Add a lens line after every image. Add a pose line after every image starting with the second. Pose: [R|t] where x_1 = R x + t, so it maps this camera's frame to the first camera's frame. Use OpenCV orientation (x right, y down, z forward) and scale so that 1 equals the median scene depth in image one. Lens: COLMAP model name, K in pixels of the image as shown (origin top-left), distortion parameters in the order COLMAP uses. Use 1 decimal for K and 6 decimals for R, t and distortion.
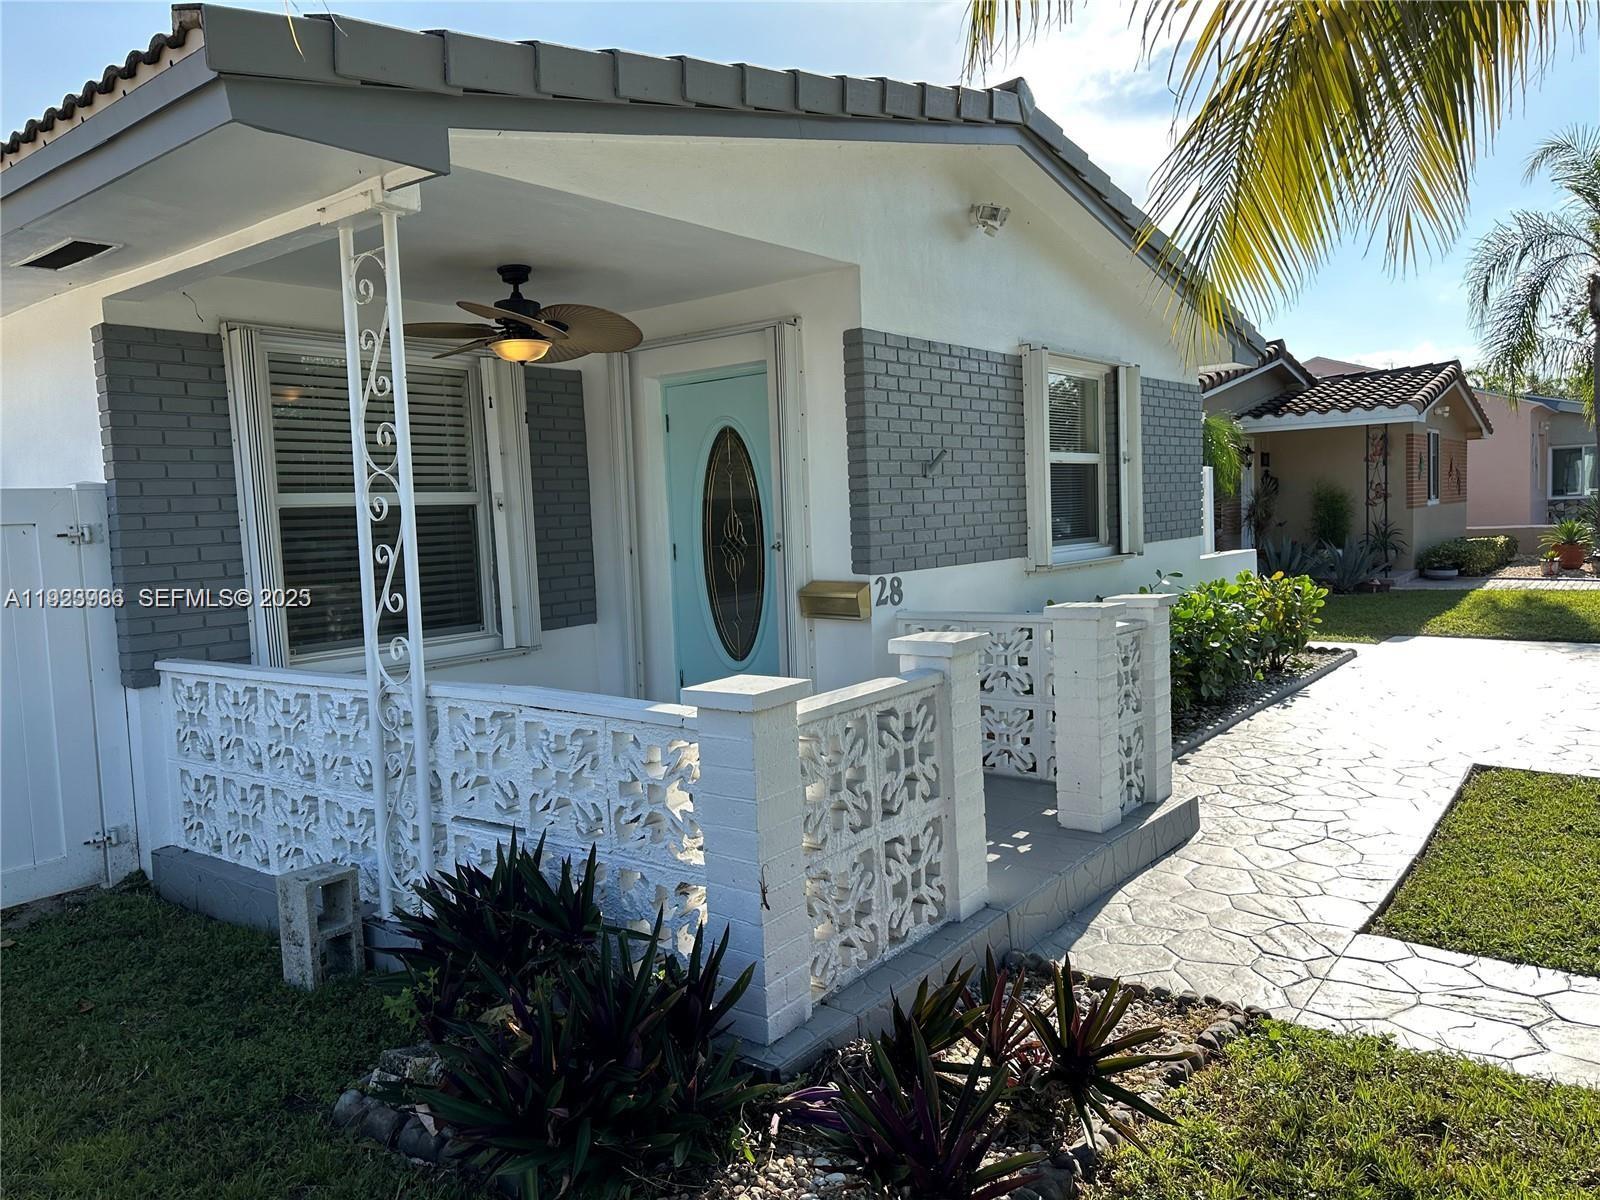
lens RADIAL K [[1092.6, 0, 798.5], [0, 1092.6, 602.7], [0, 0, 1]] dist [0.085475, -0.001200]
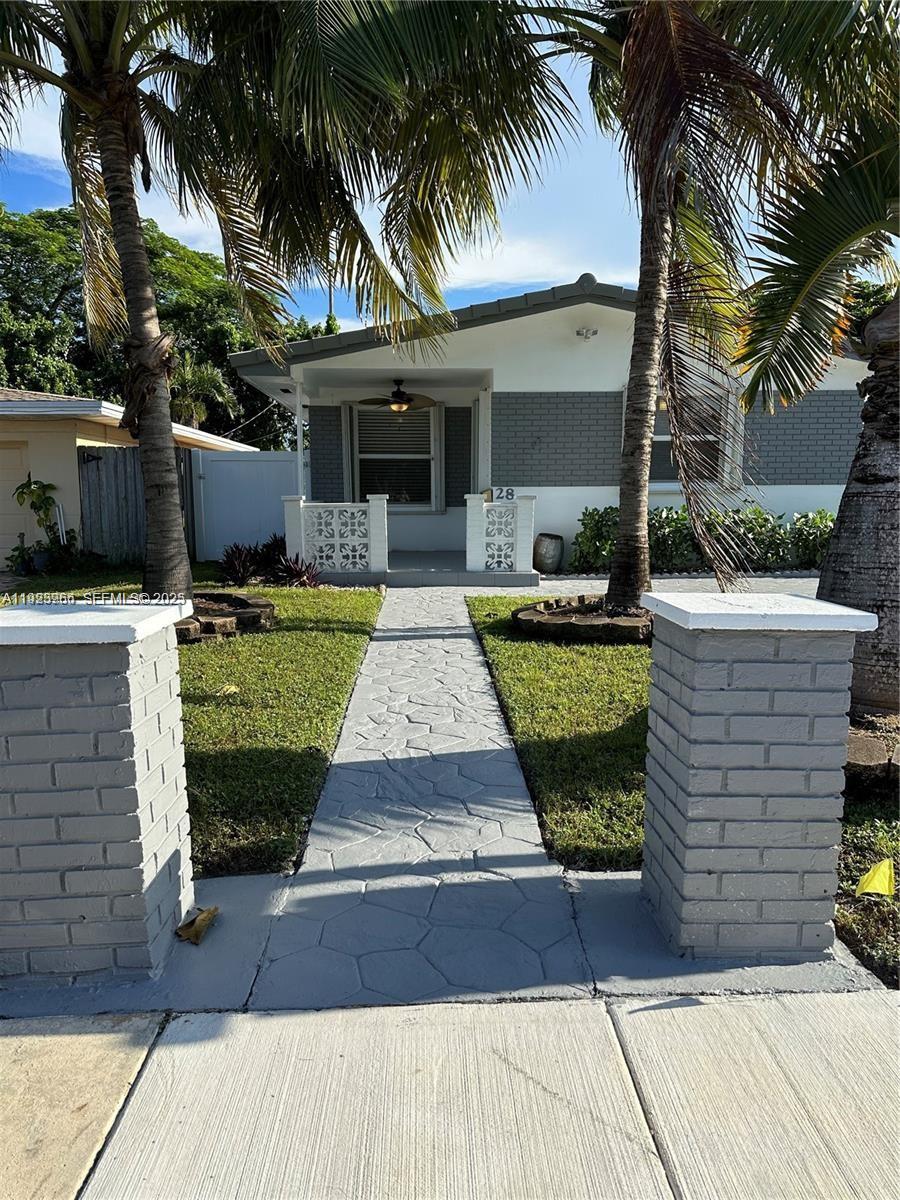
lens RADIAL K [[819.5, 0, 445.9], [0, 819.5, 601.8], [0, 0, 1]] dist [0.085475, -0.001200]
pose [[0.659130, 0.142724, -0.738362, 1.476177], [-0.083401, 0.989642, 0.116845, 0.027645], [0.747390, -0.015435, 0.664206, -0.401499]]
